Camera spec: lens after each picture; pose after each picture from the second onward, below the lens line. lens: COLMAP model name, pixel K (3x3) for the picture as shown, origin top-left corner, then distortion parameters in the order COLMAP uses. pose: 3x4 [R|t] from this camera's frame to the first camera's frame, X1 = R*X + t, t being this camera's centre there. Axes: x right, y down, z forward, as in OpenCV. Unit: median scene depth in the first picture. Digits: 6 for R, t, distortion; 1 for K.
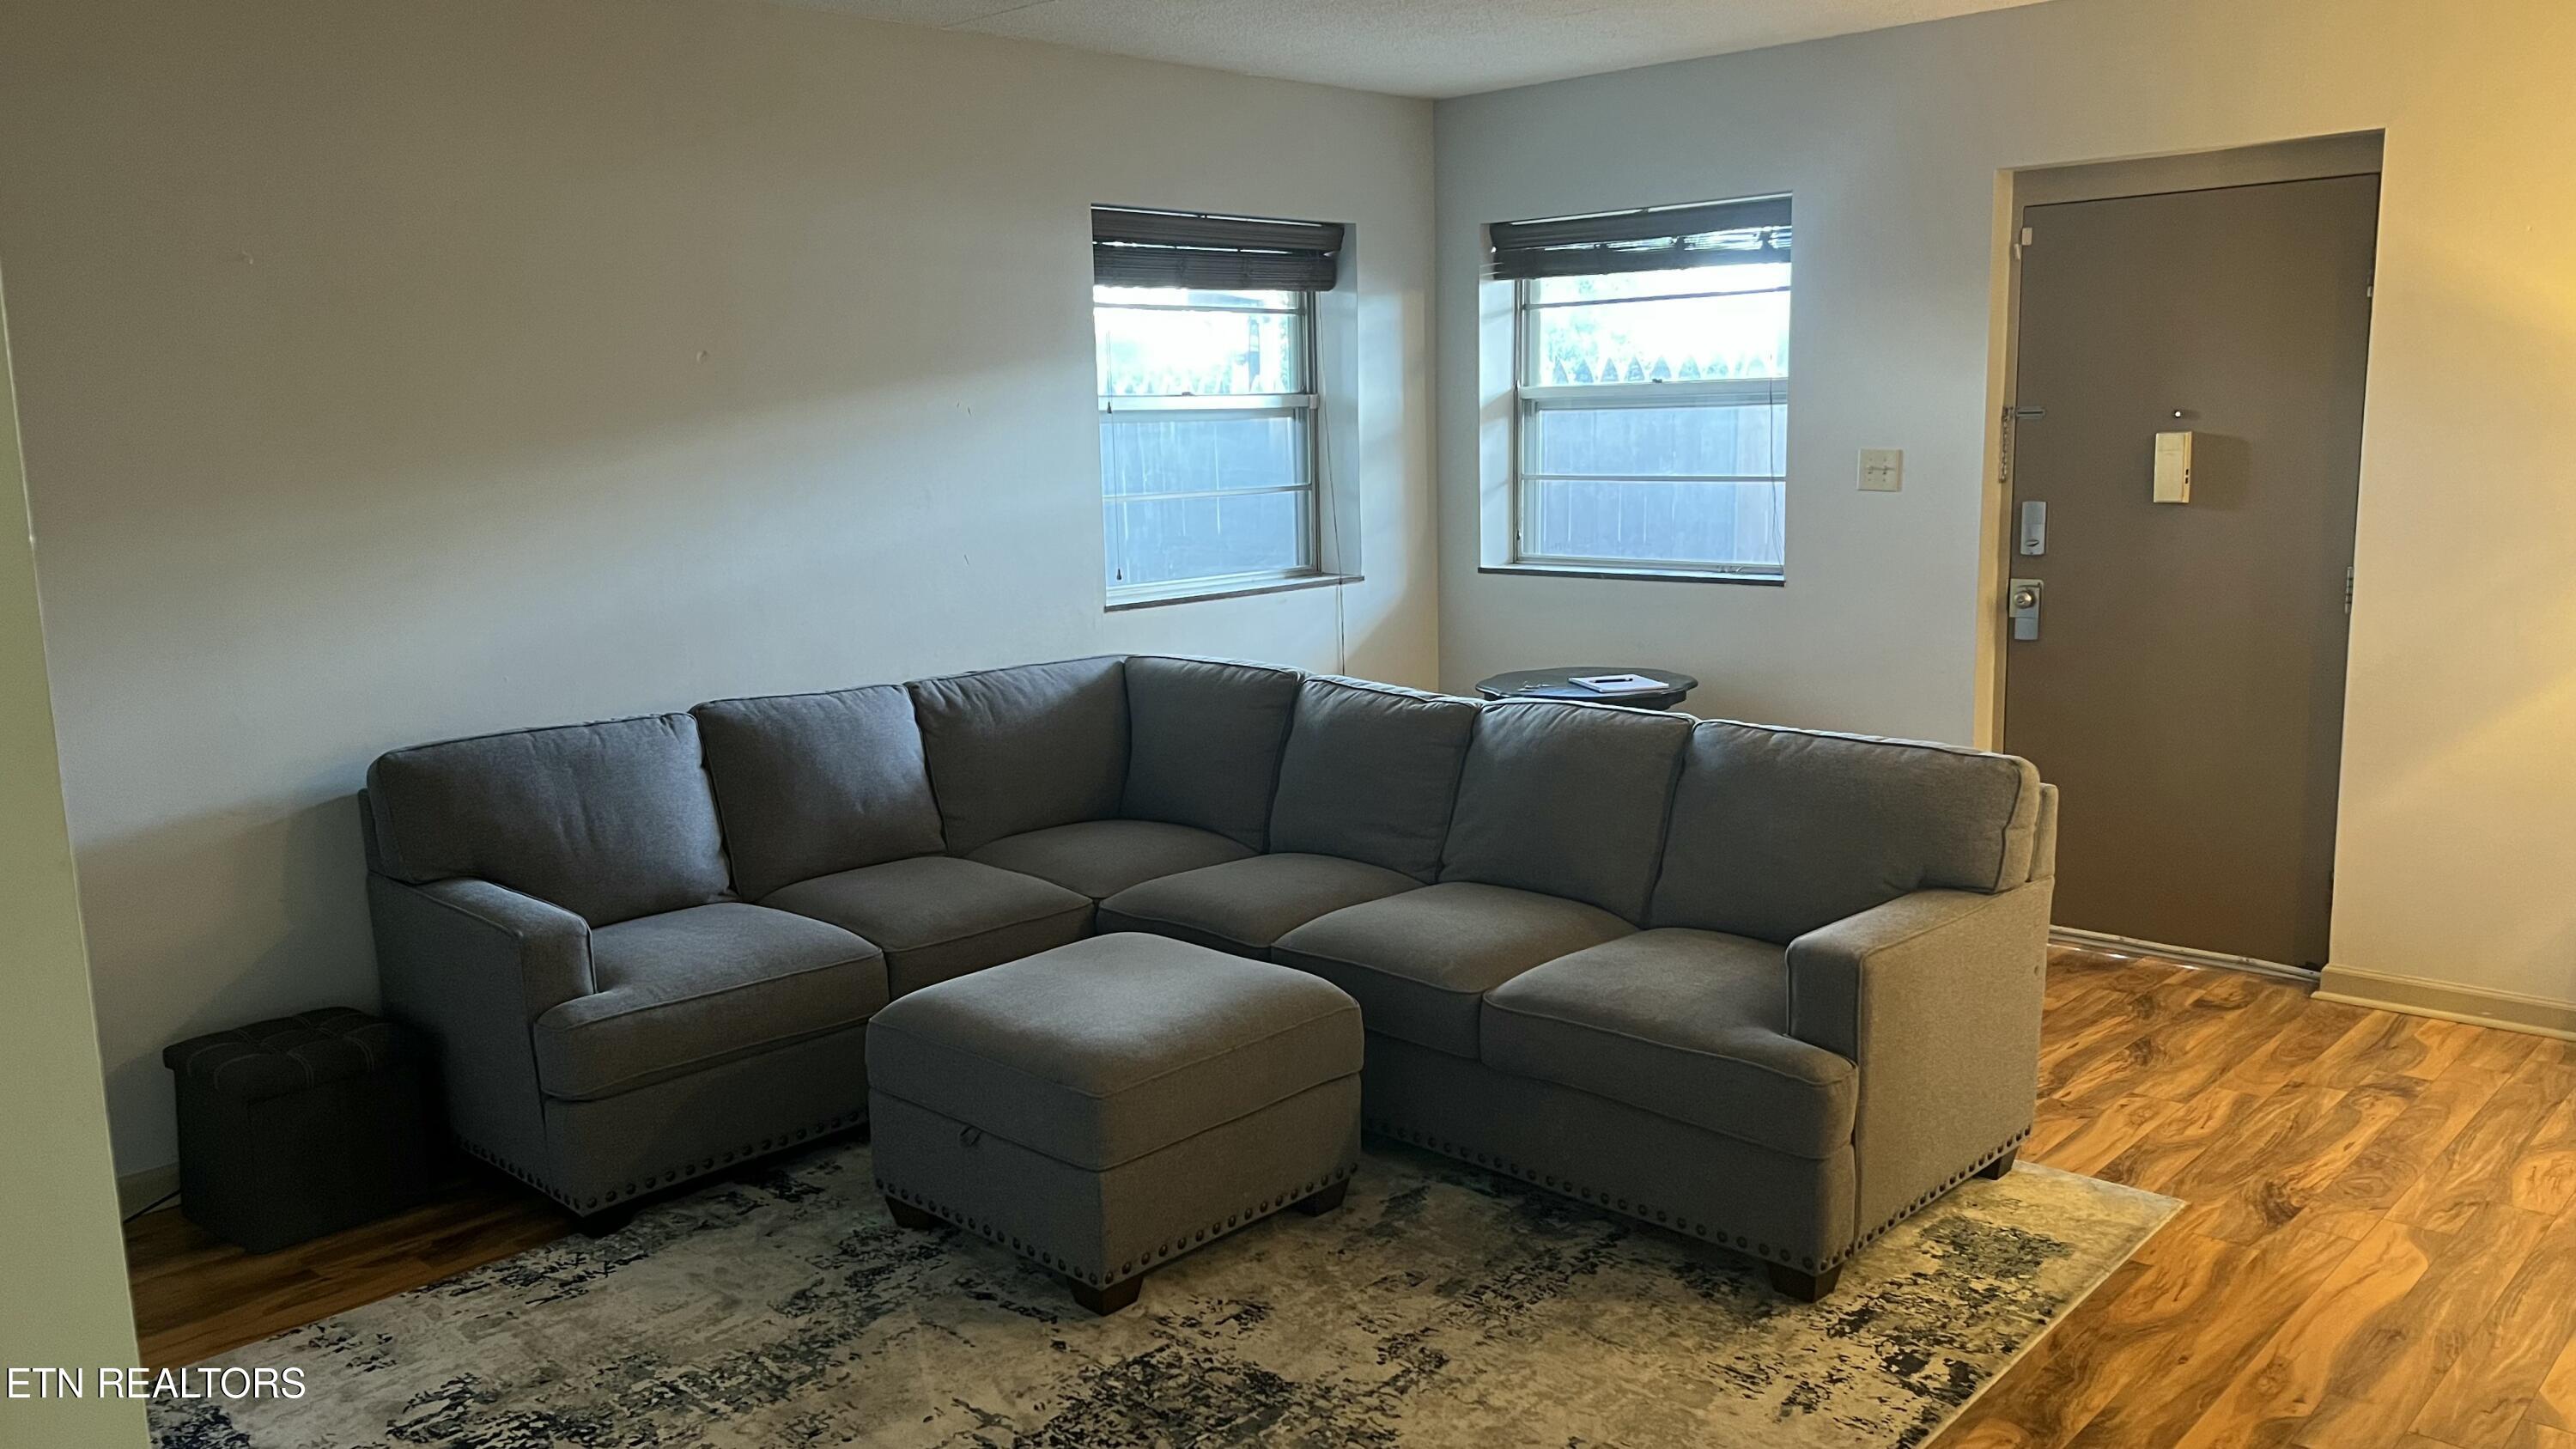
lens RADIAL K [[1964.1, 0, 1288.0], [0, 1964.1, 724.5], [0, 0, 1]] dist [0.001376, -0.006386]
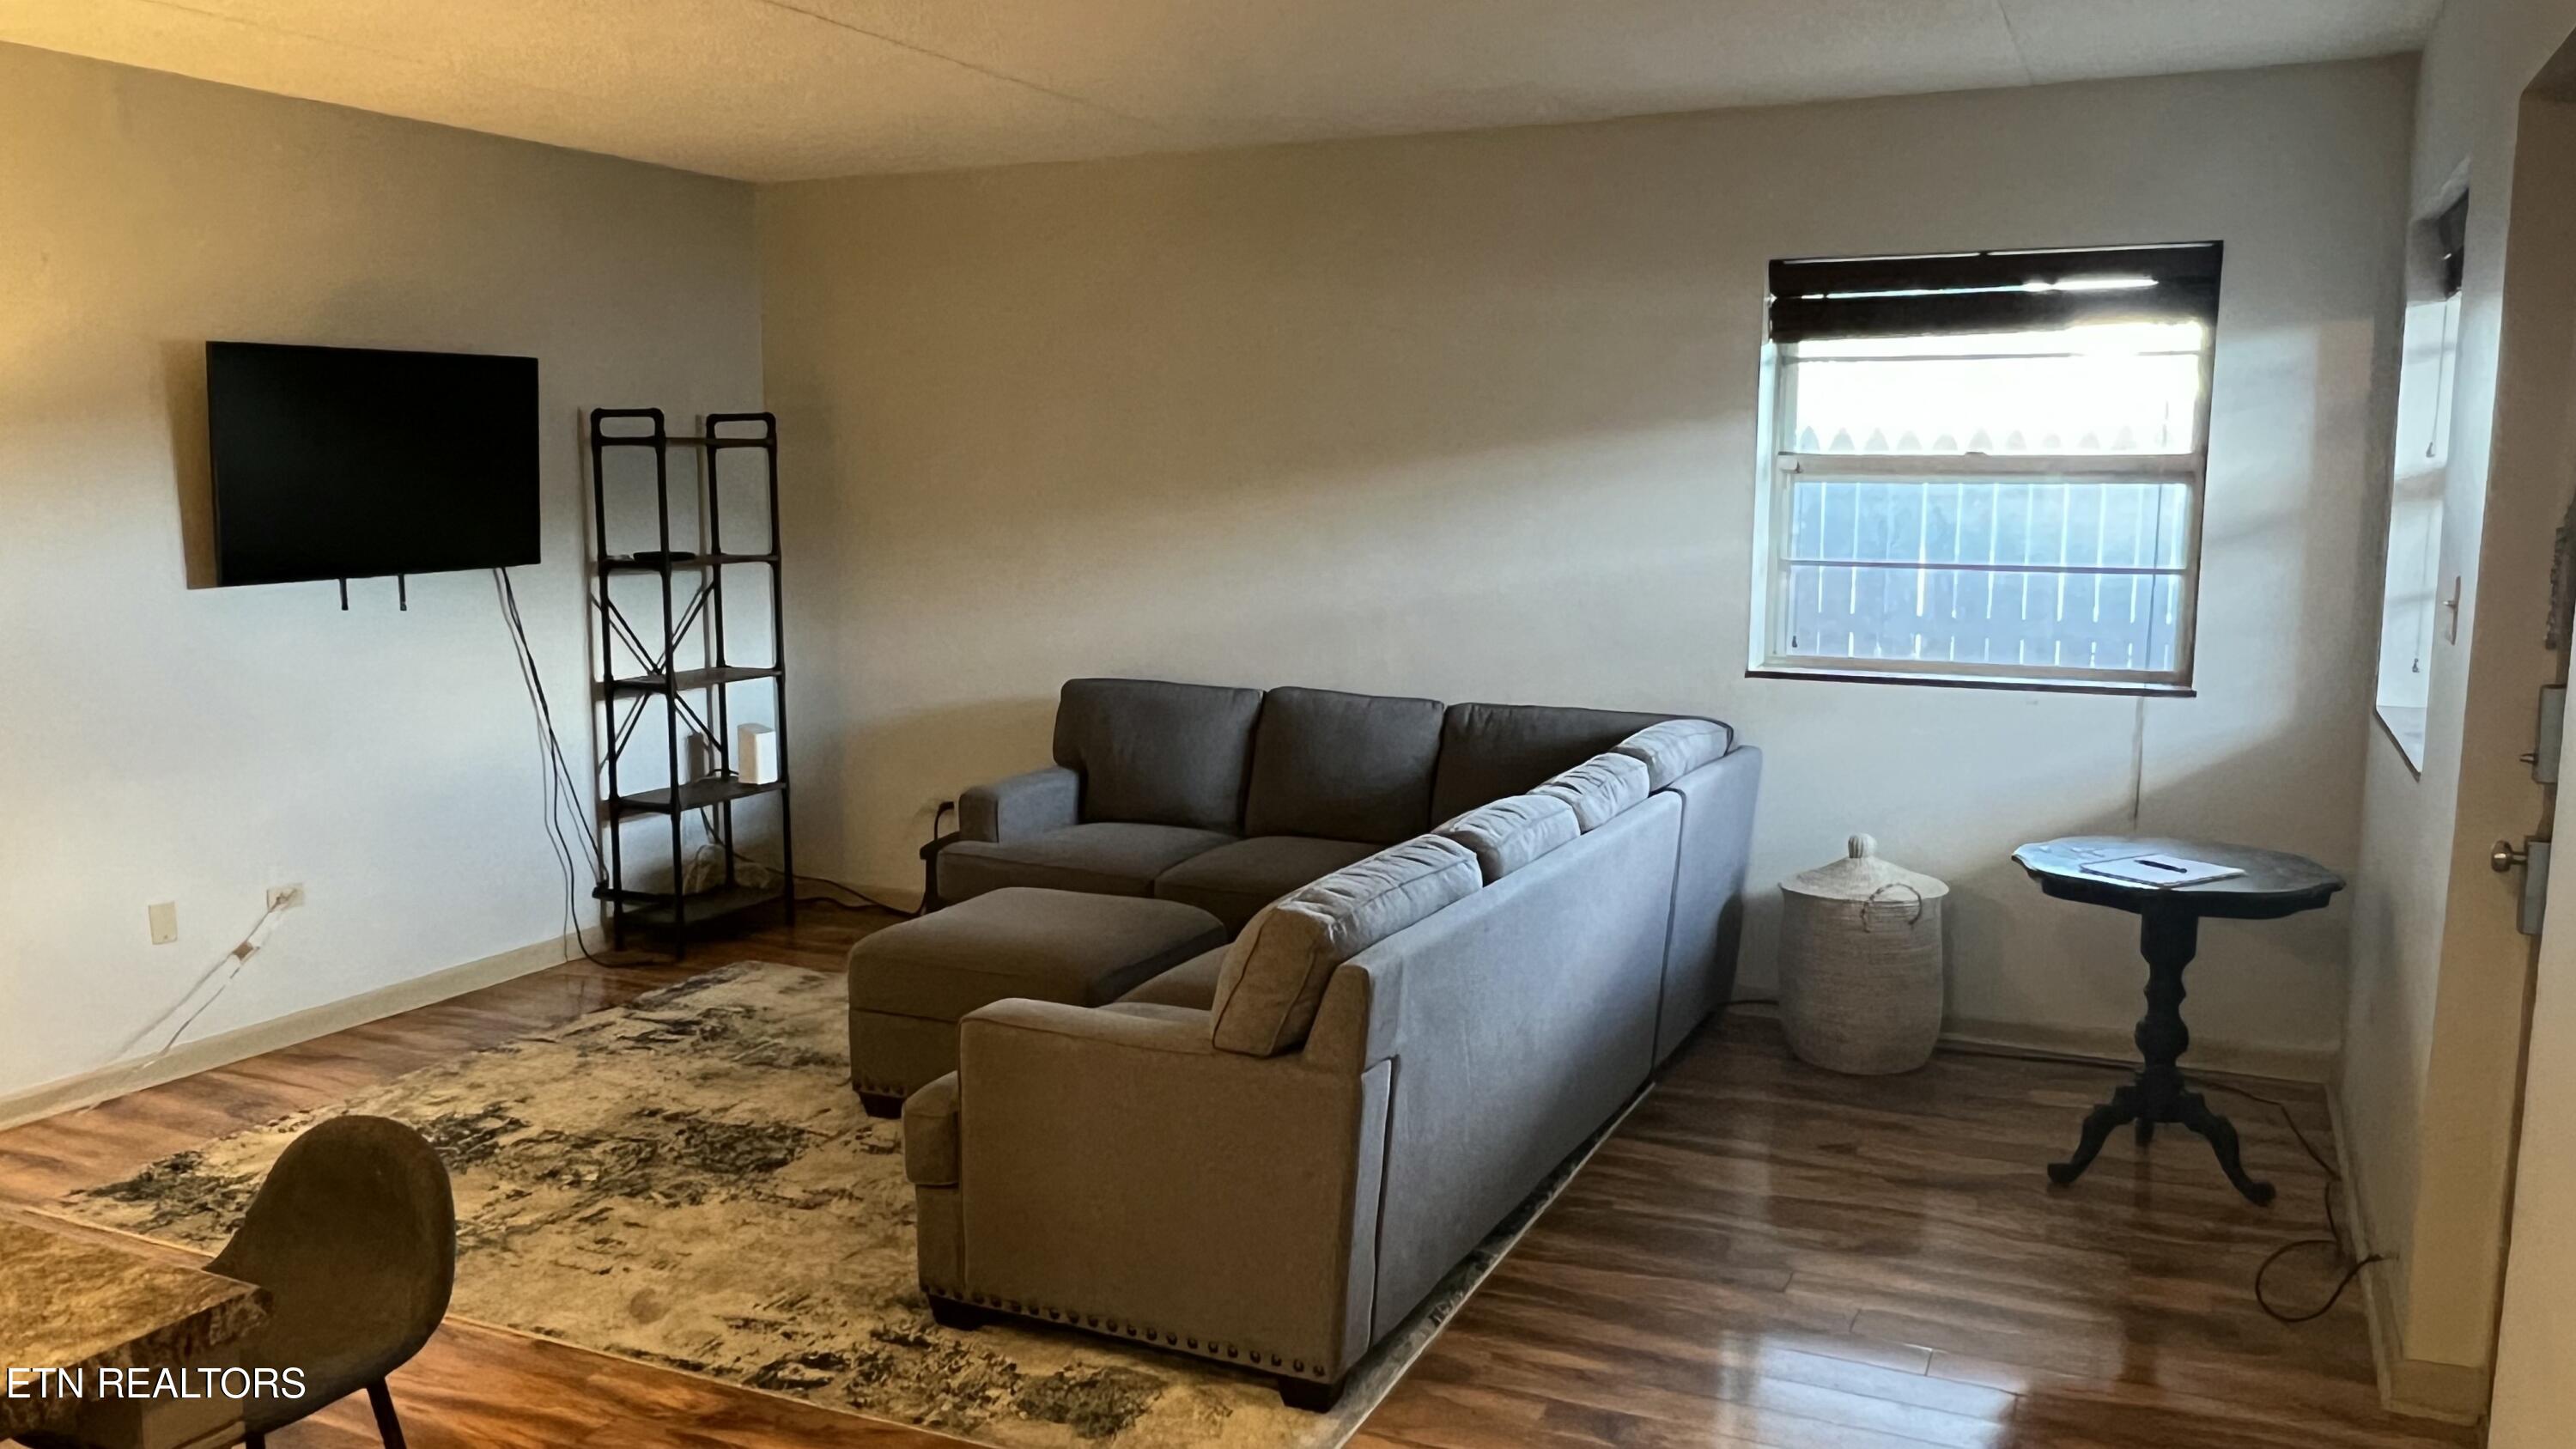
lens RADIAL K [[1966.7, 0, 1288.0], [0, 1966.7, 724.5], [0, 0, 1]] dist [-0.028257, -0.002200]
pose [[0.307957, 0.151003, -0.939341, 1.286871], [-0.156492, 0.981916, 0.106542, -0.172545], [0.938442, 0.114189, 0.326018, 0.792898]]
